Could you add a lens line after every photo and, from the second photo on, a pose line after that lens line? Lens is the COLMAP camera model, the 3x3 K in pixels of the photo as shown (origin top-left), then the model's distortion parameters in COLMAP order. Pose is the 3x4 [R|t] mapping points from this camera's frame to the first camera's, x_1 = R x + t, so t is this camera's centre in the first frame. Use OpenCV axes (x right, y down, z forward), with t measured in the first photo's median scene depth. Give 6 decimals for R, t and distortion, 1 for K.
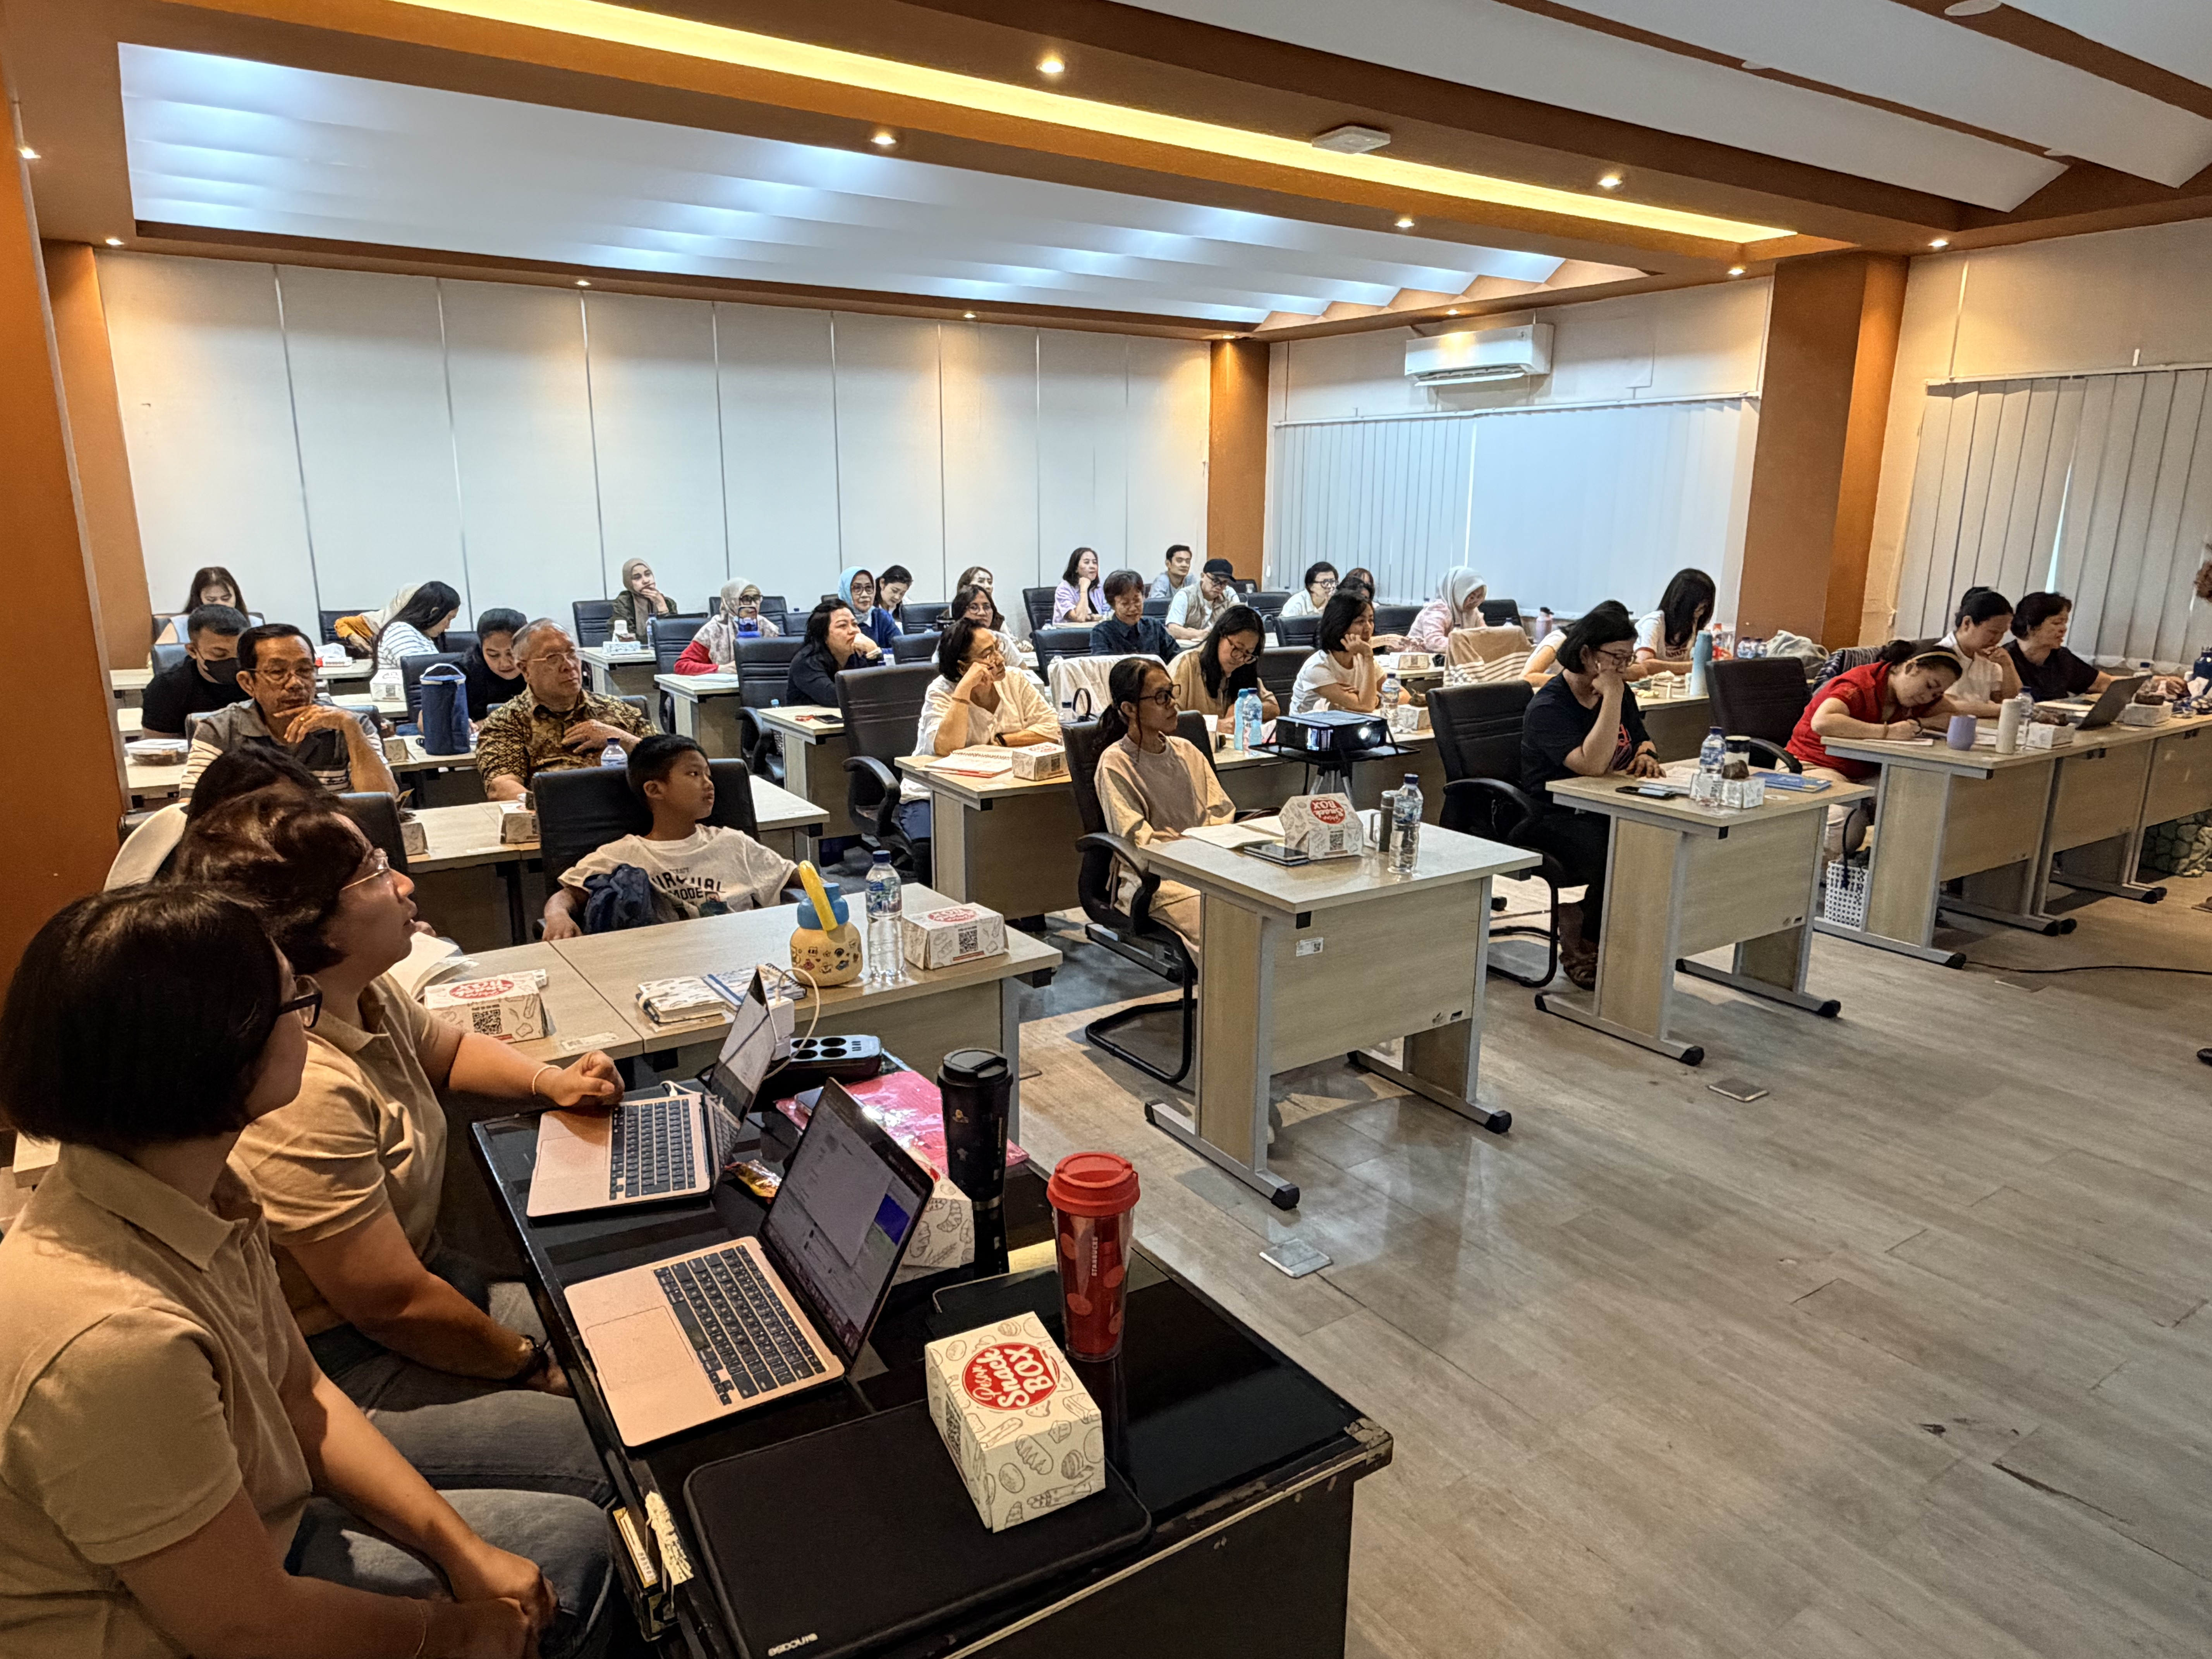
lens RADIAL K [[1396.3, 0, 1115.4], [0, 1396.3, 830.7], [0, 0, 1]] dist [-0.008084, -0.002805]
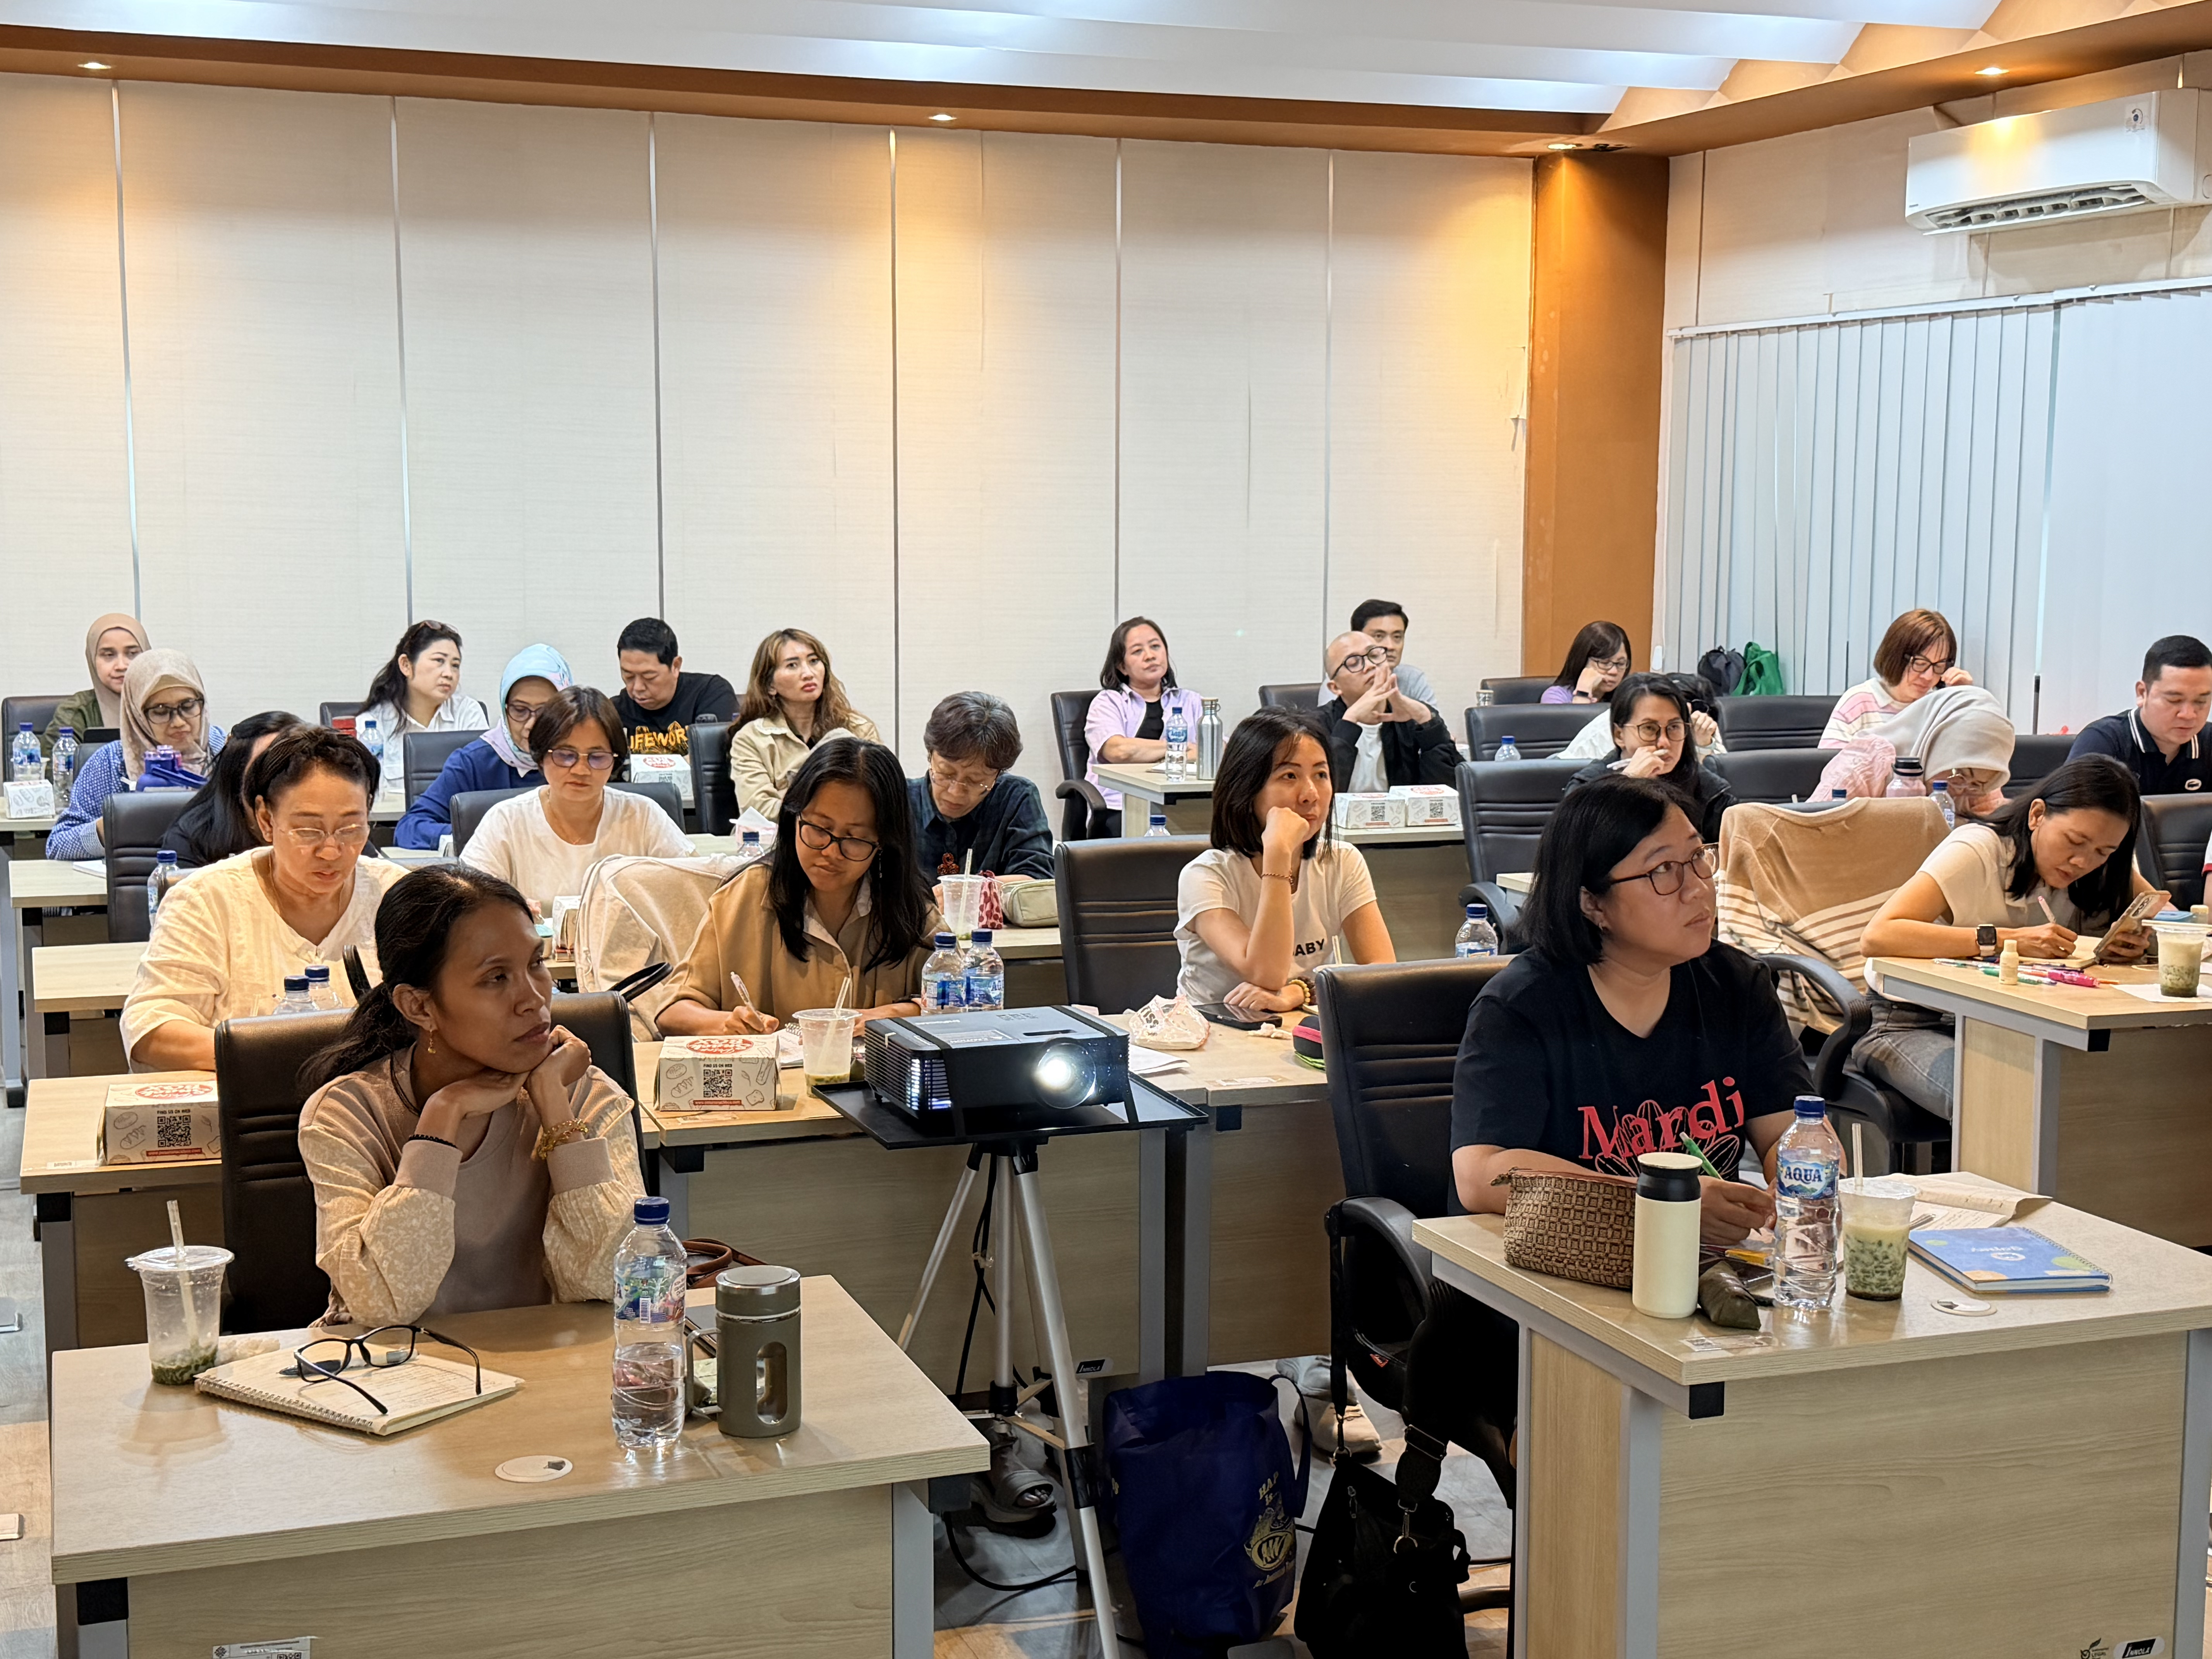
lens RADIAL K [[2935.1, 0, 1112.8], [0, 2935.1, 820.8], [0, 0, 1]] dist [0.114966, 0.000000]
pose [[0.978294, 0.023417, -0.205894, 0.161419], [-0.048281, 0.992007, -0.116577, -0.018652], [0.201518, 0.123988, 0.971606, 0.068784]]
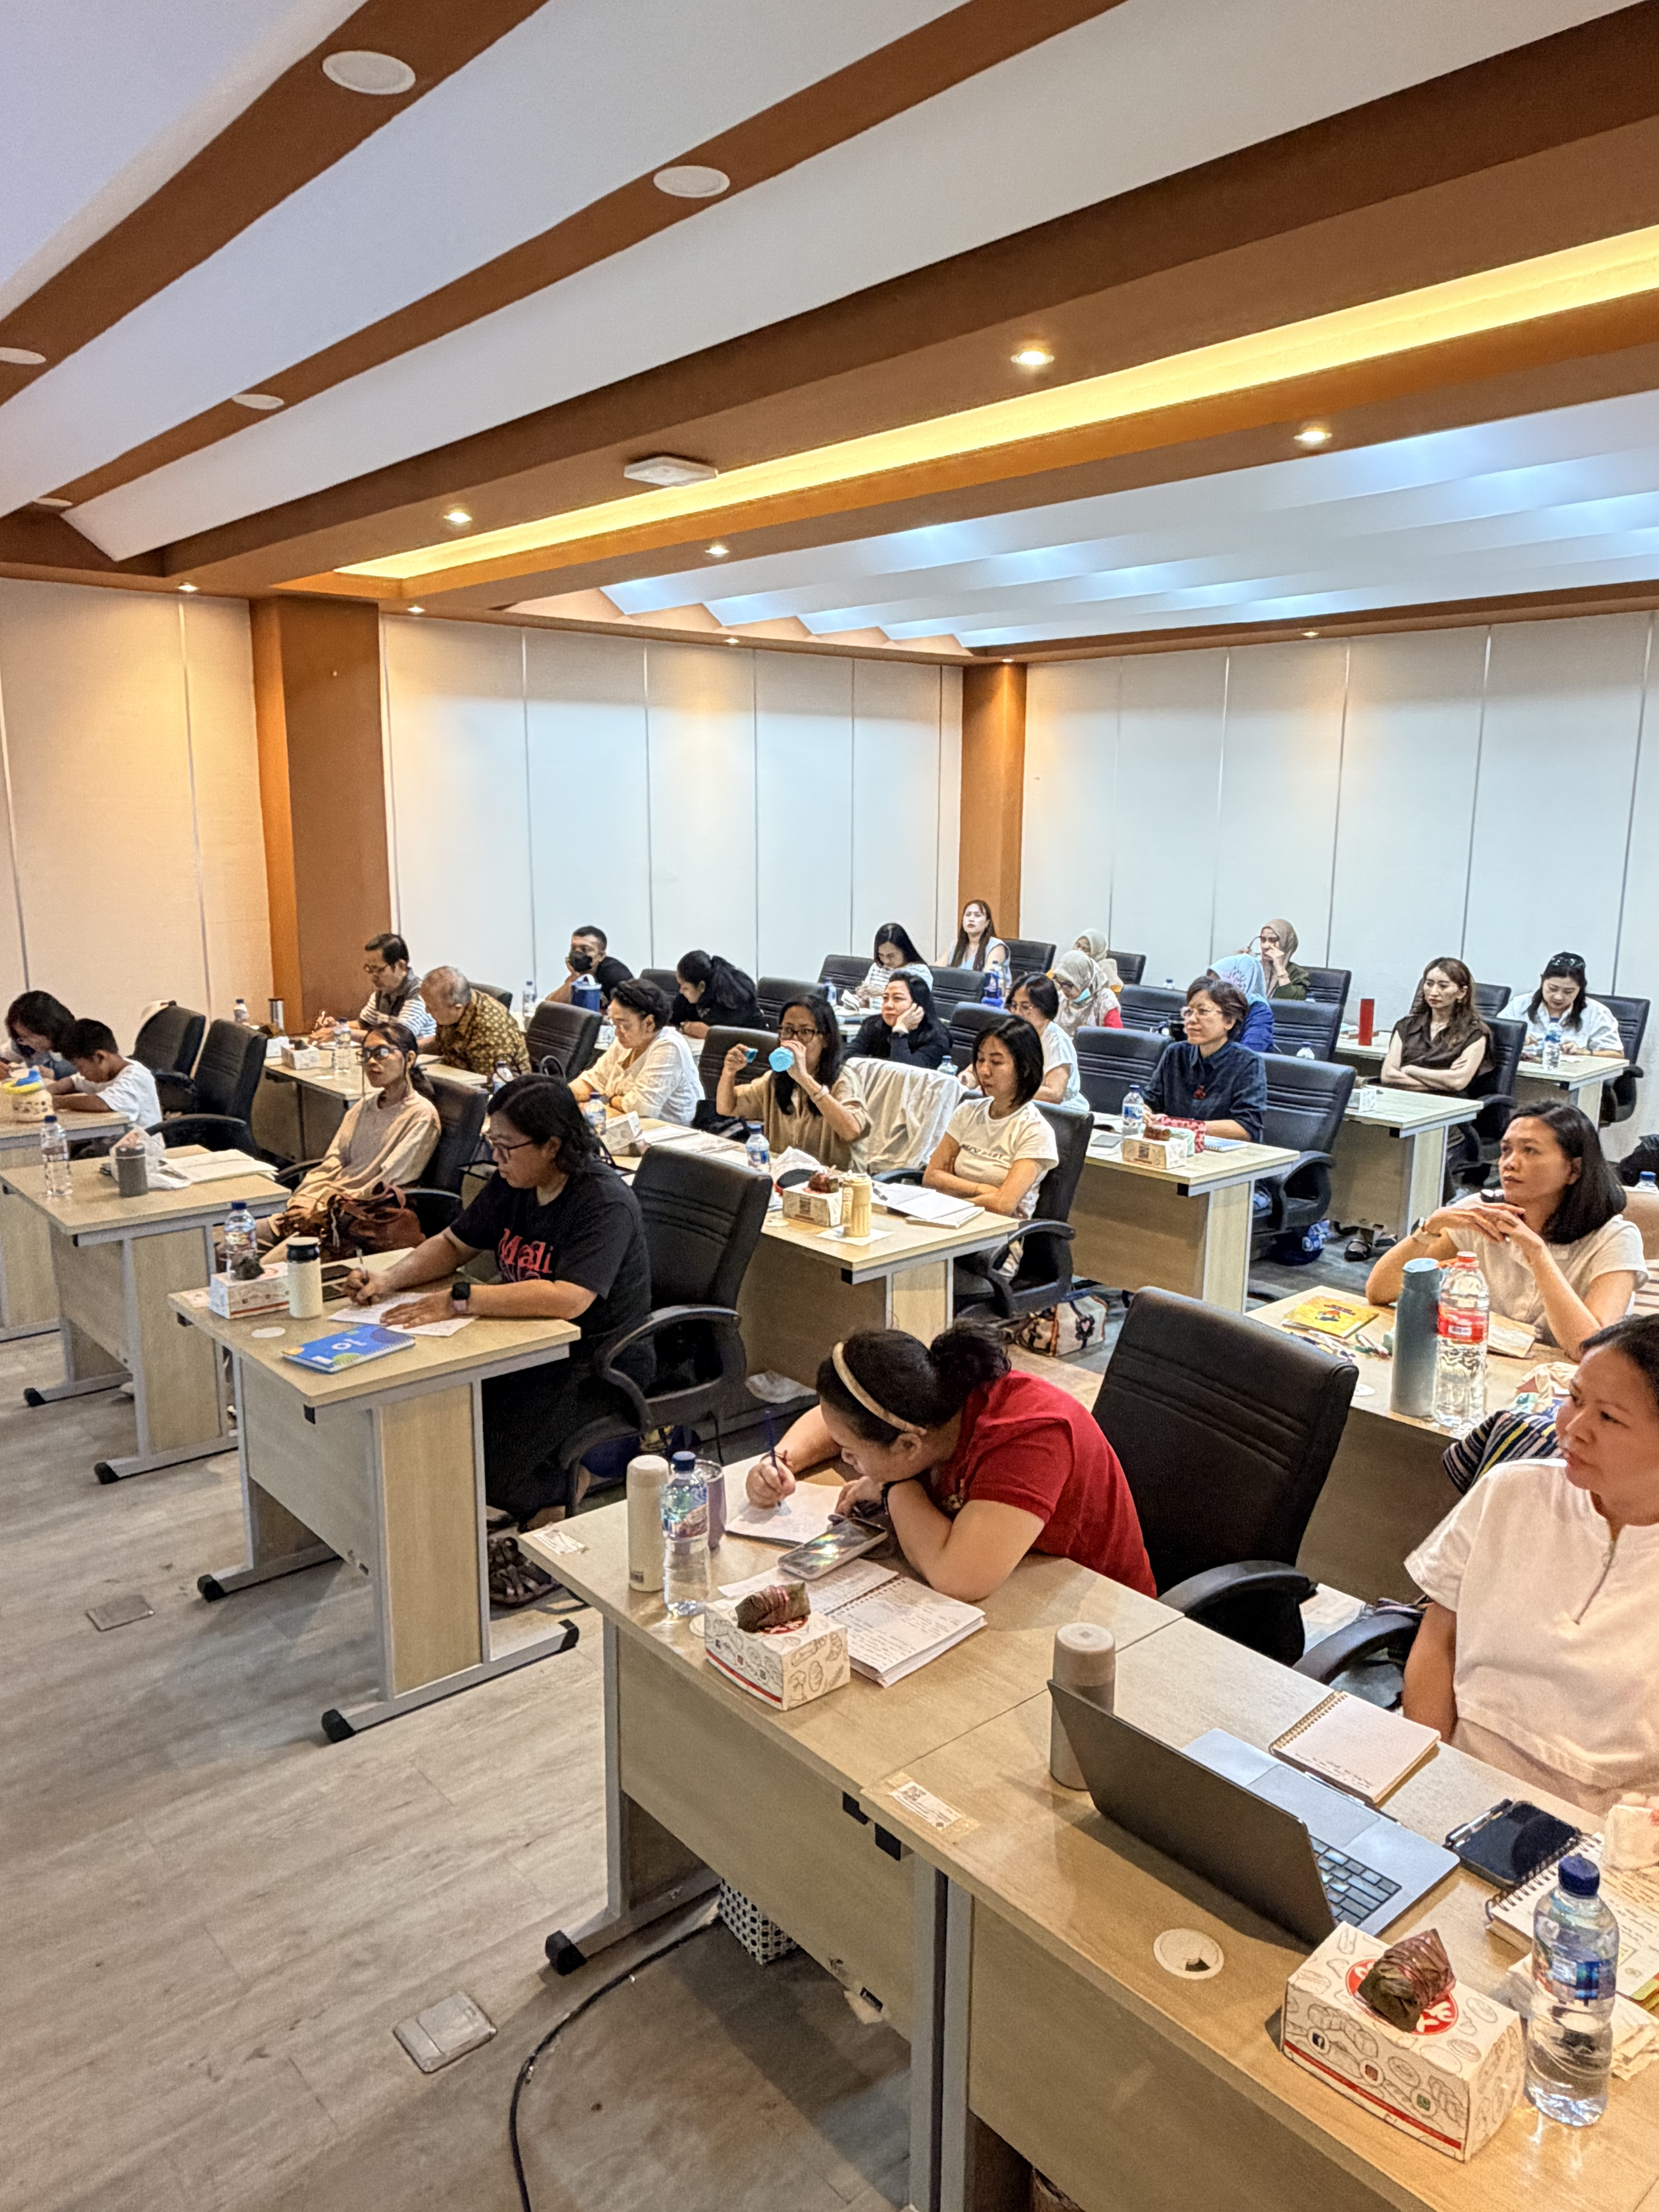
lens RADIAL K [[1514.7, 0, 825.0], [0, 1514.7, 1108.2], [0, 0, 1]] dist [0.007475, -0.002620]
pose [[0.125308, 0.179704, -0.975707, 1.179229], [-0.243363, 0.958980, 0.145368, -0.239897], [0.961807, 0.219235, 0.163901, 0.956209]]
